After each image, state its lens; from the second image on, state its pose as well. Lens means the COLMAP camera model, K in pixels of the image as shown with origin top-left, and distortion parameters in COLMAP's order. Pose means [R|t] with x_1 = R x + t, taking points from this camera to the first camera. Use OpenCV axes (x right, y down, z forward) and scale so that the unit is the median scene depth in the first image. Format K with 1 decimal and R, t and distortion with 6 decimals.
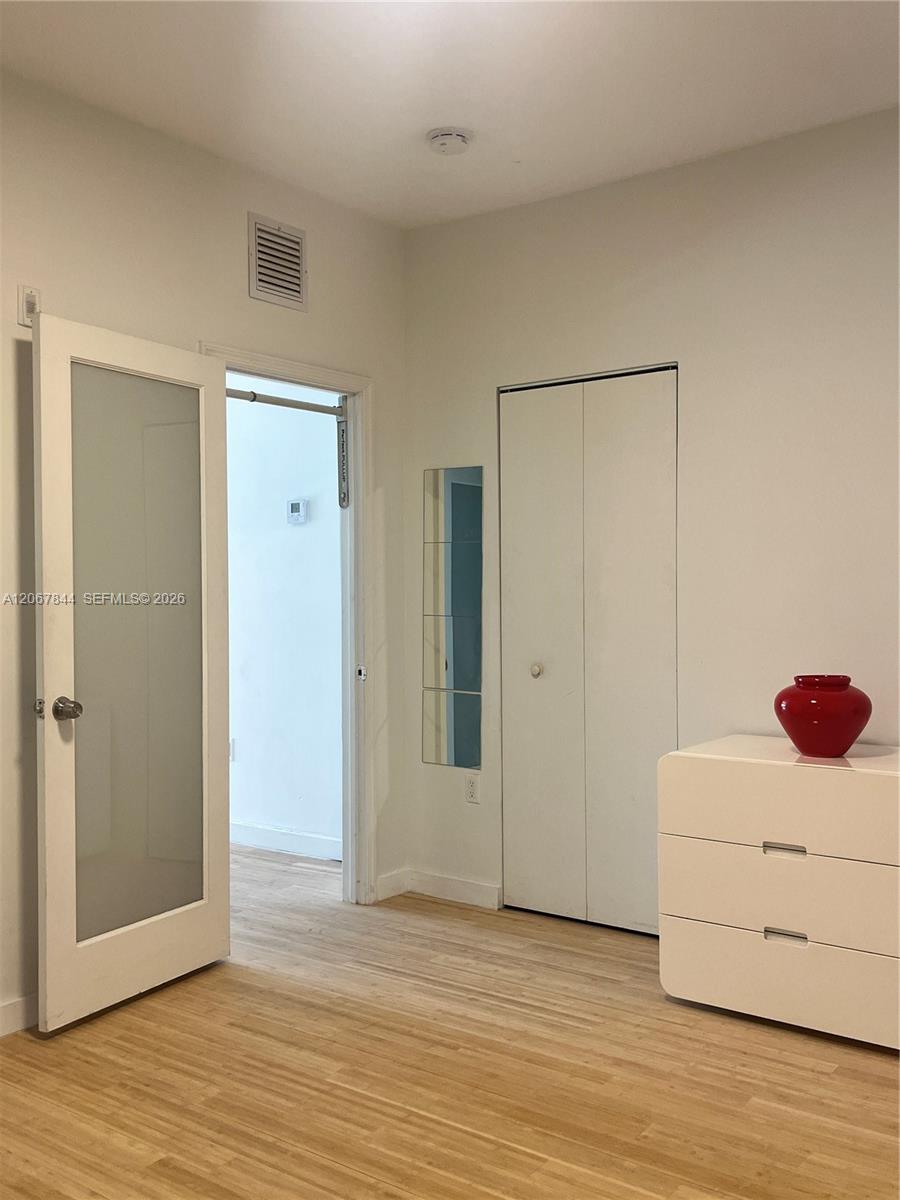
lens RADIAL K [[1103.3, 0, 441.9], [0, 1103.3, 594.1], [0, 0, 1]] dist [-0.001014, 0.000000]
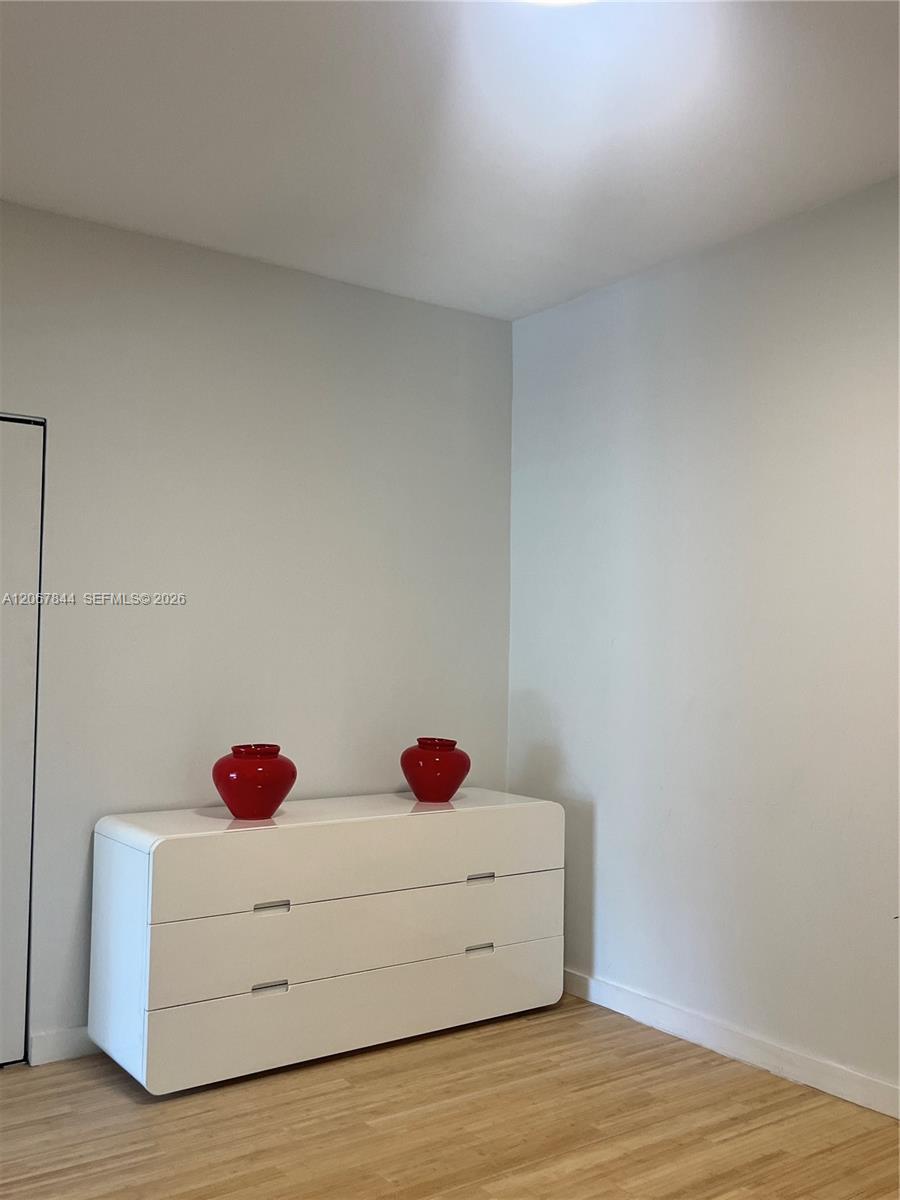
lens RADIAL K [[1103.3, 0, 442.6], [0, 1103.3, 605.3], [0, 0, 1]] dist [-0.001014, 0.000000]
pose [[0.309842, 0.050470, 0.949447, -0.688851], [-0.000437, 0.998598, -0.052940, -0.007493], [-0.950788, 0.015988, 0.309430, 0.502390]]
